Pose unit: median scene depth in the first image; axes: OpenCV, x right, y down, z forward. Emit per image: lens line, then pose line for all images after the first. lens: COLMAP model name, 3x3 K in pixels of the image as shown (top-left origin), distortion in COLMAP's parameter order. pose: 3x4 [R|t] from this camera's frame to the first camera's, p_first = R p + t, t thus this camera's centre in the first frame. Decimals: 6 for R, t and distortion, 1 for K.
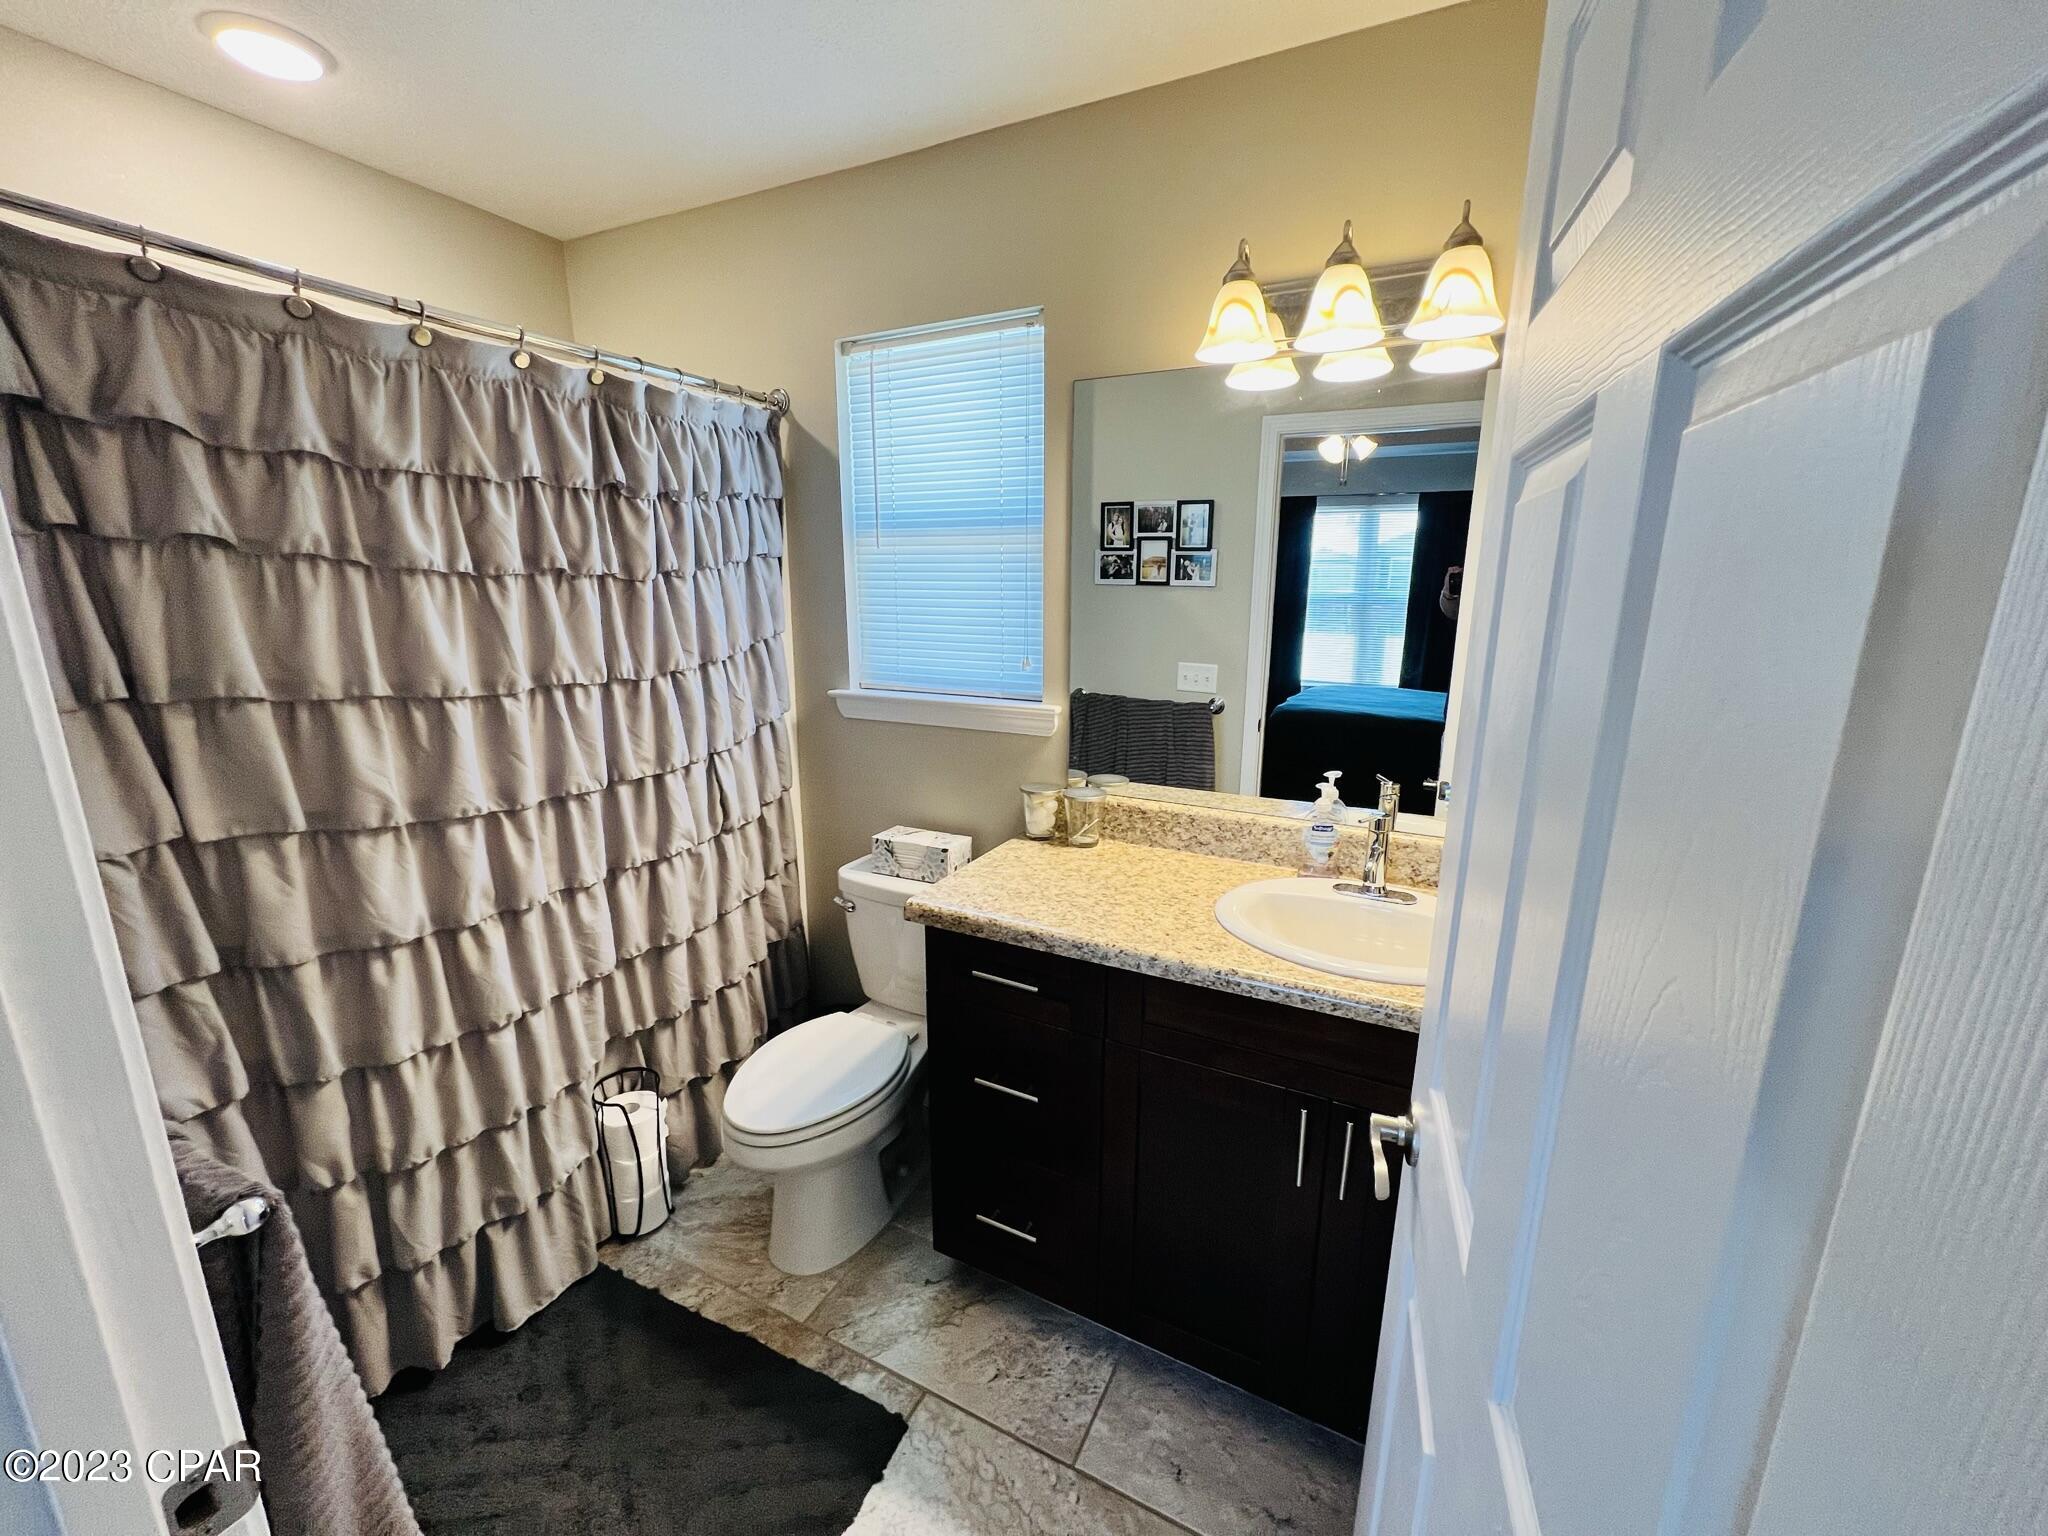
lens RADIAL K [[816.9, 0, 1028.9], [0, 816.9, 776.9], [0, 0, 1]] dist [-0.000631, -0.000156]
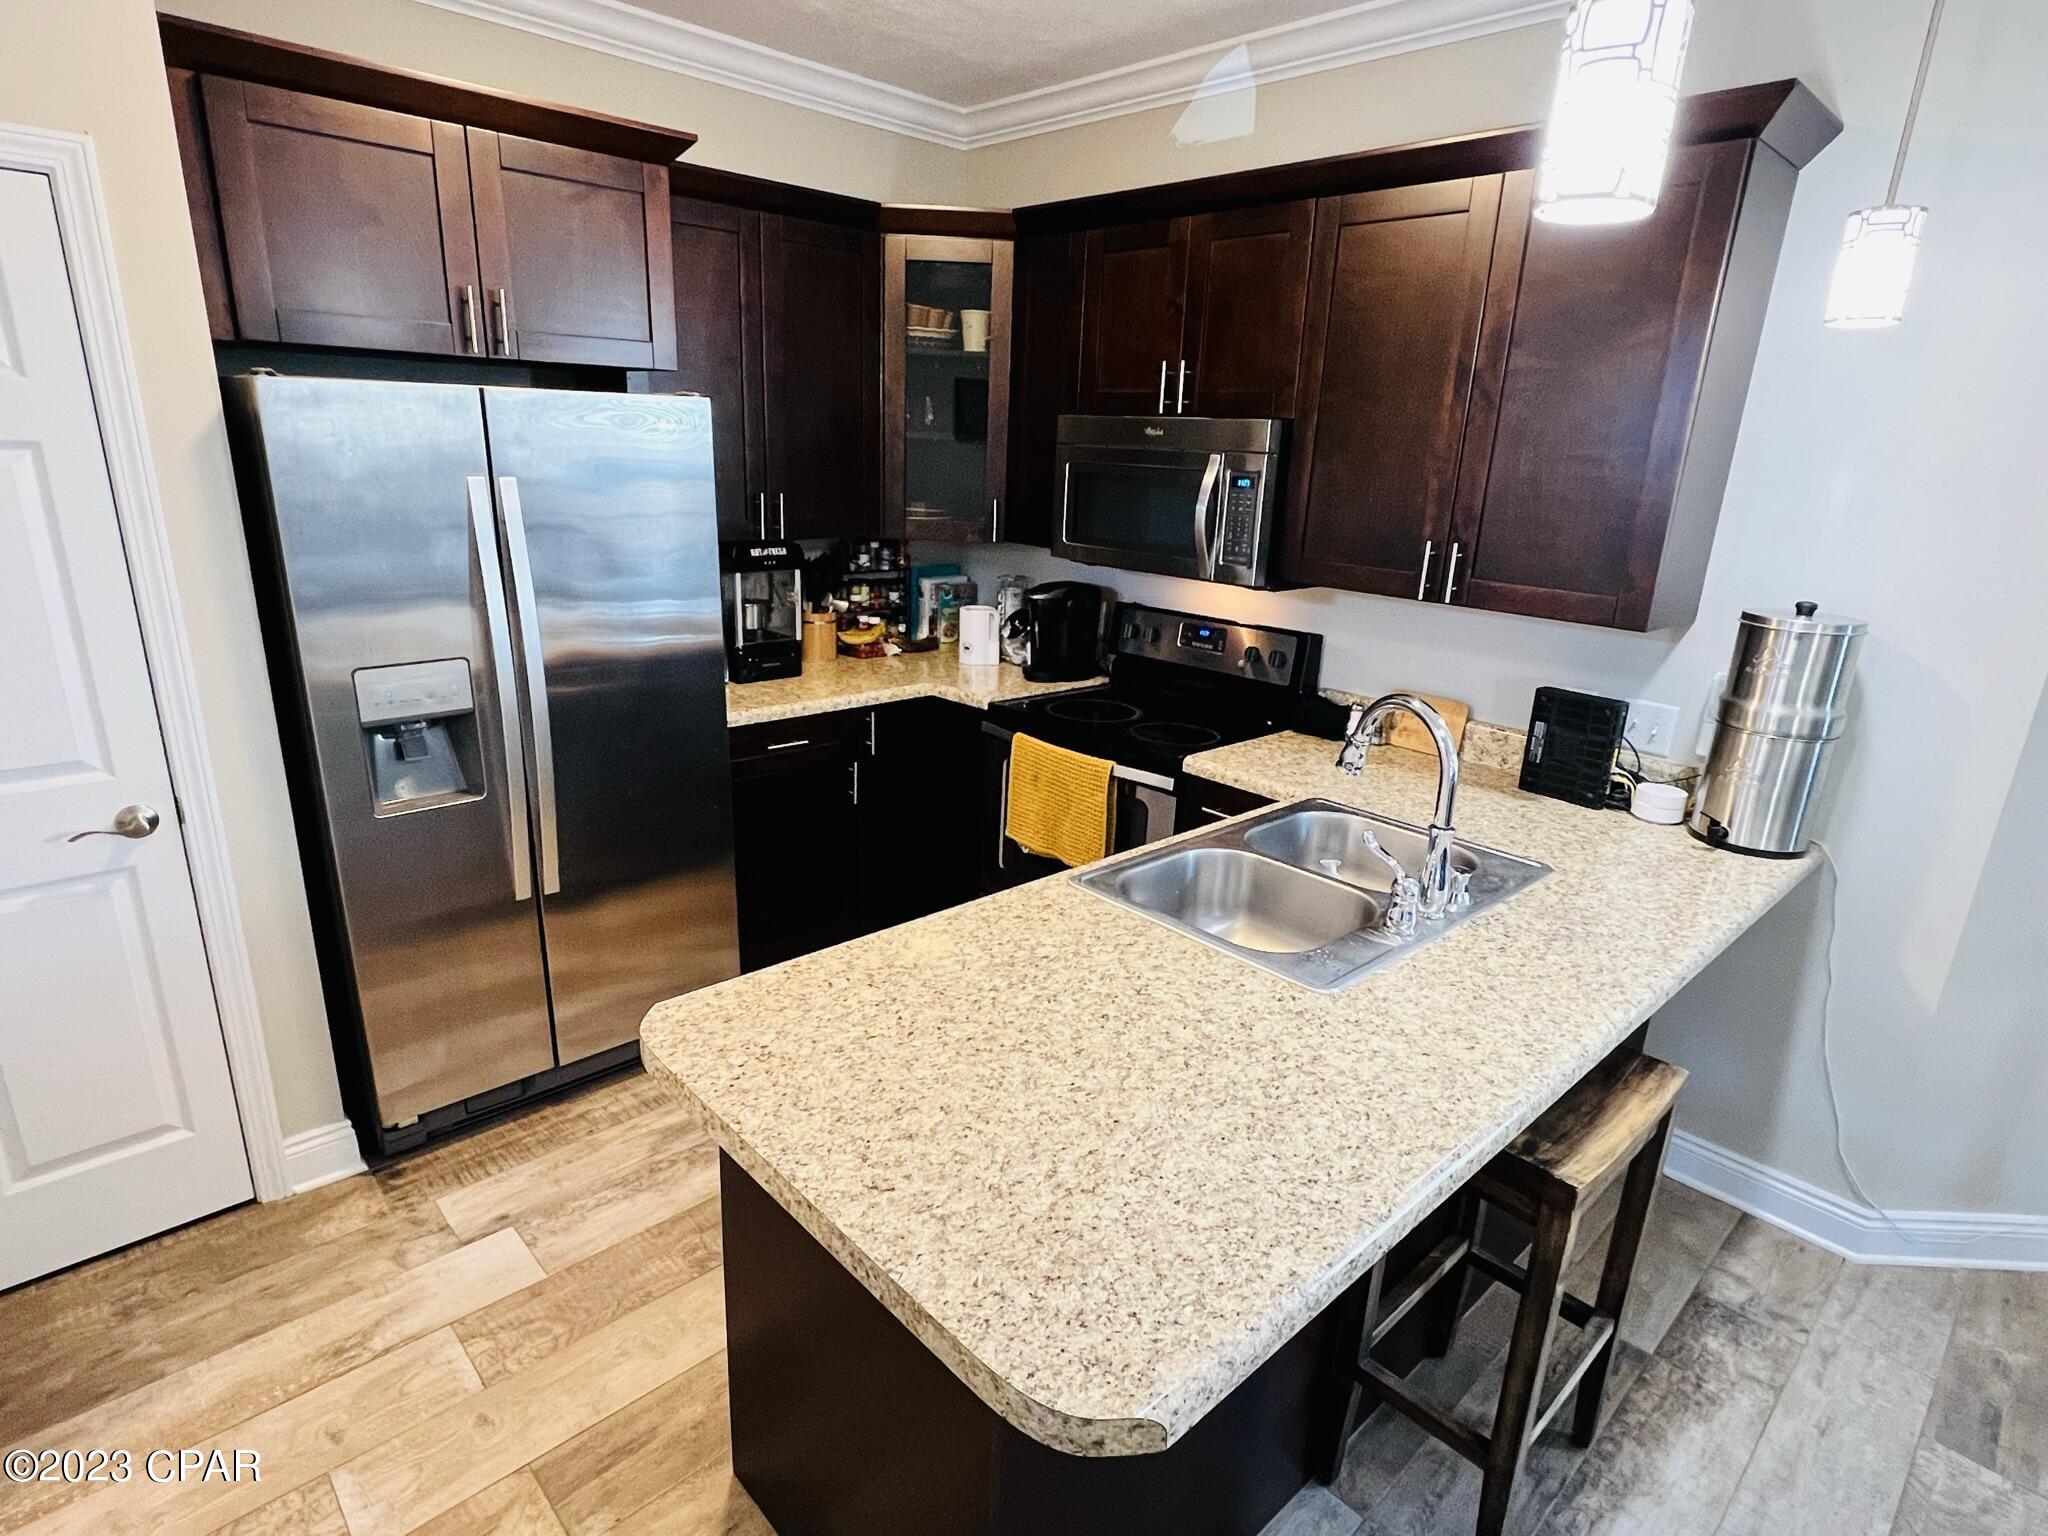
lens RADIAL K [[1092.4, 0, 1024.8], [0, 1092.4, 778.1], [0, 0, 1]] dist [-0.004706, 0.002640]
pose [[0.332446, -0.269625, 0.903760, -0.732019], [0.179527, 0.958834, 0.220017, -0.314260], [-0.925878, 0.089106, 0.367166, 0.846518]]
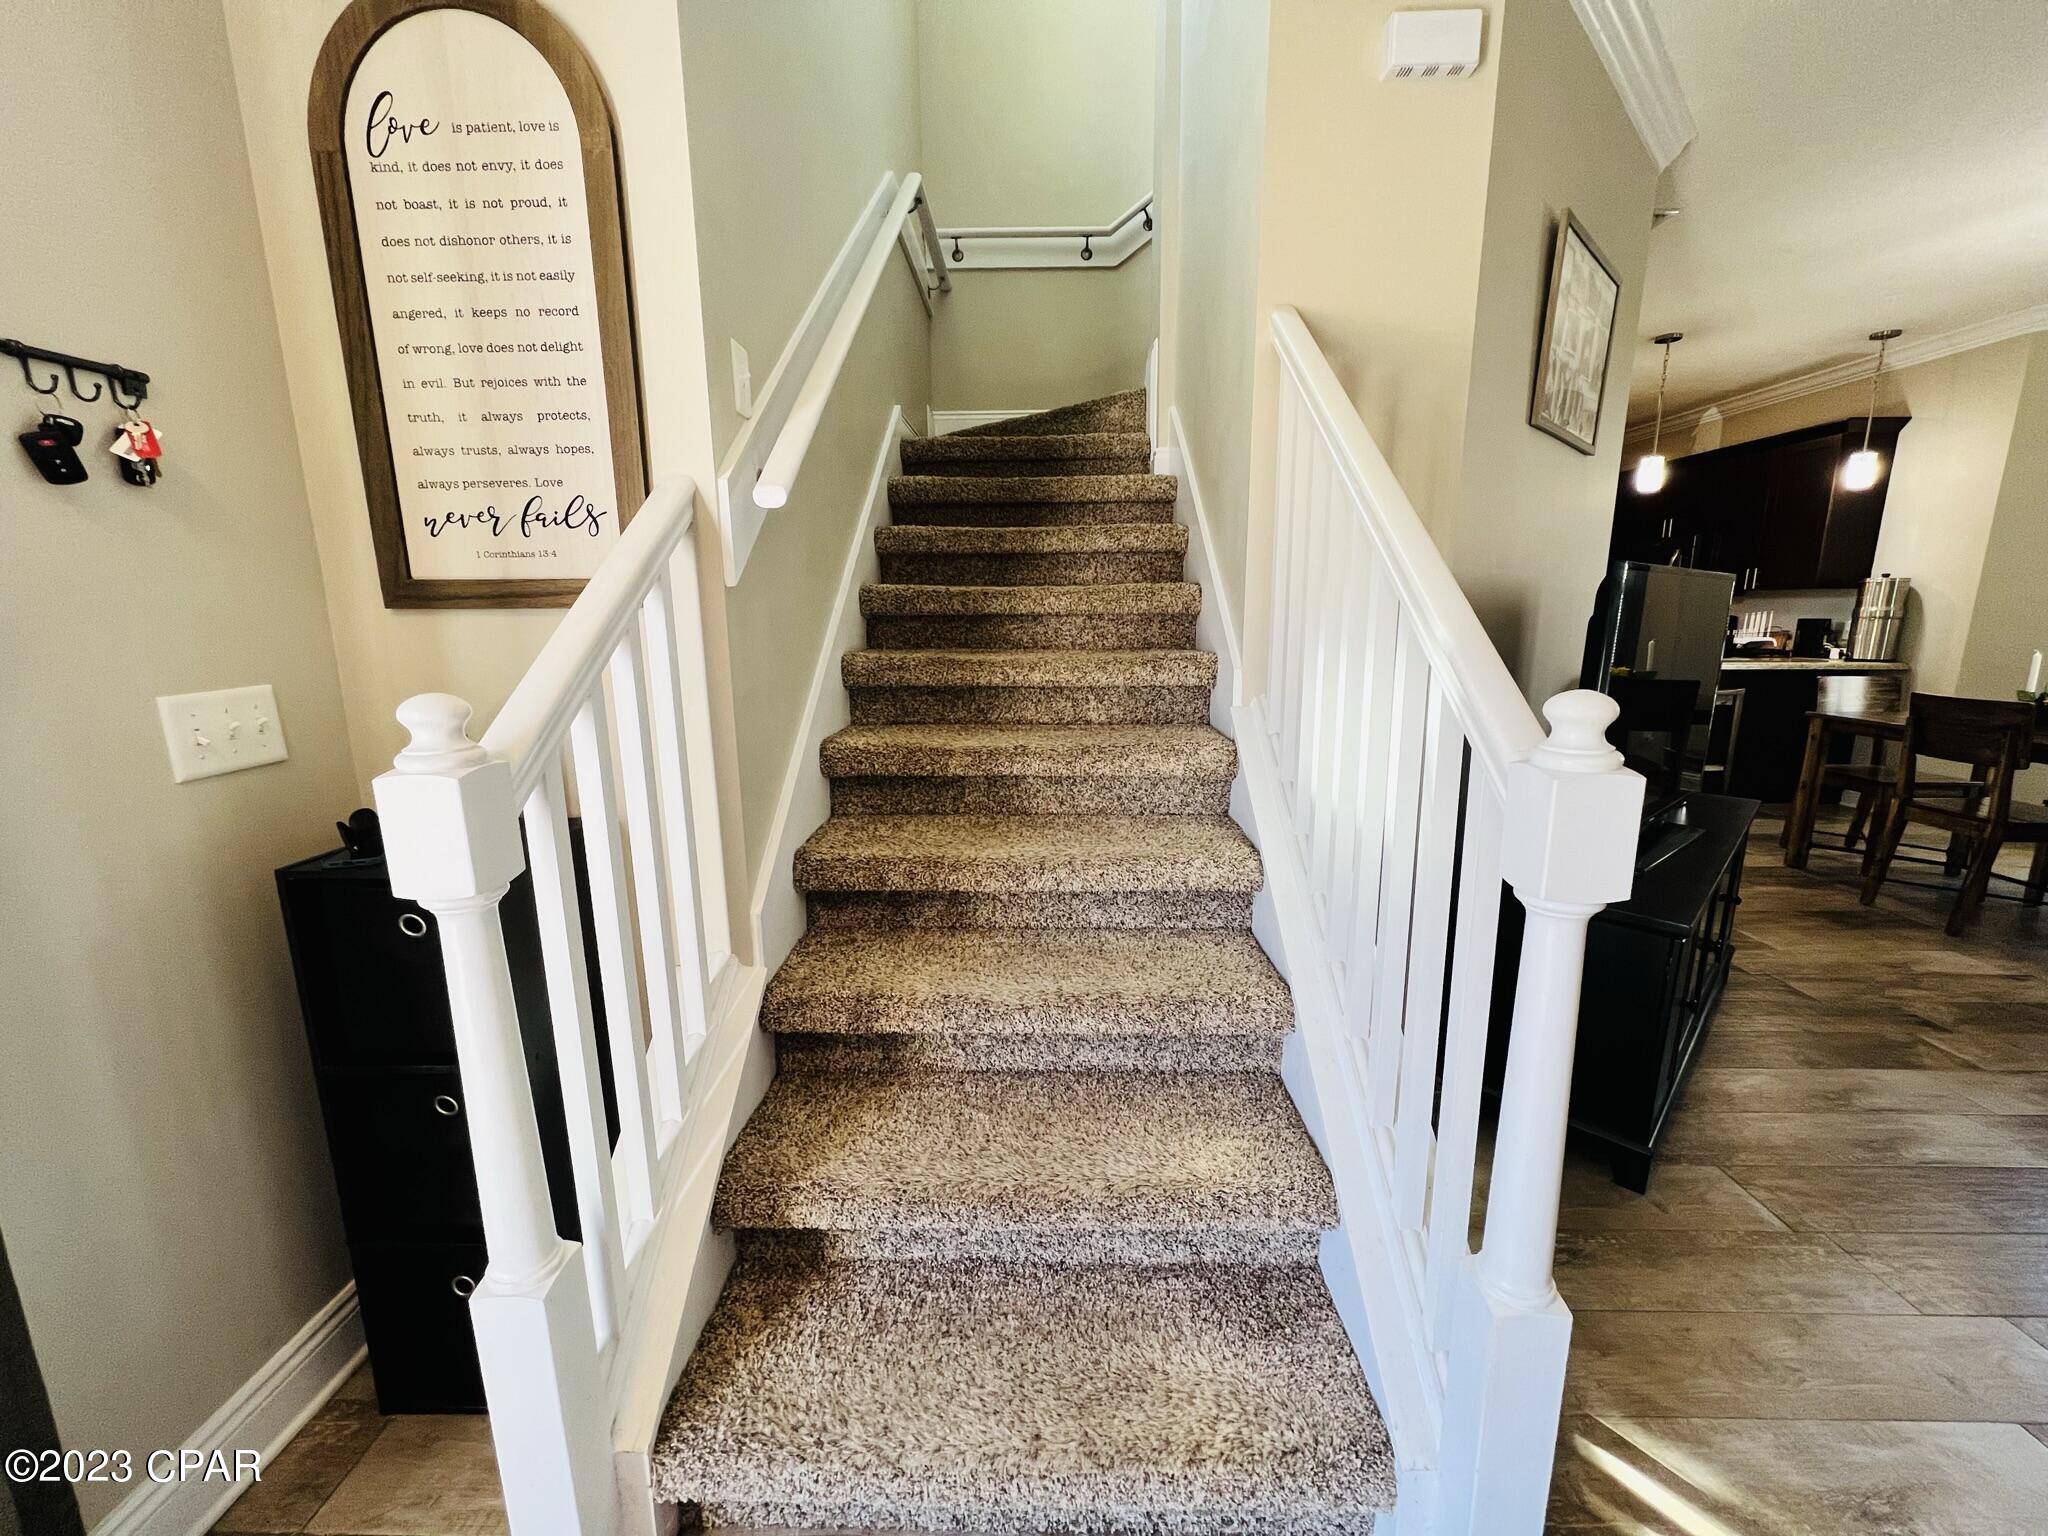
lens RADIAL K [[816.9, 0, 1026.2], [0, 816.9, 770.1], [0, 0, 1]] dist [-0.000631, -0.000156]
pose [[0.900063, -0.090748, 0.426205, -3.336885], [0.108531, 0.993938, -0.017566, 0.393018], [-0.422027, 0.062067, 0.904456, -0.943059]]
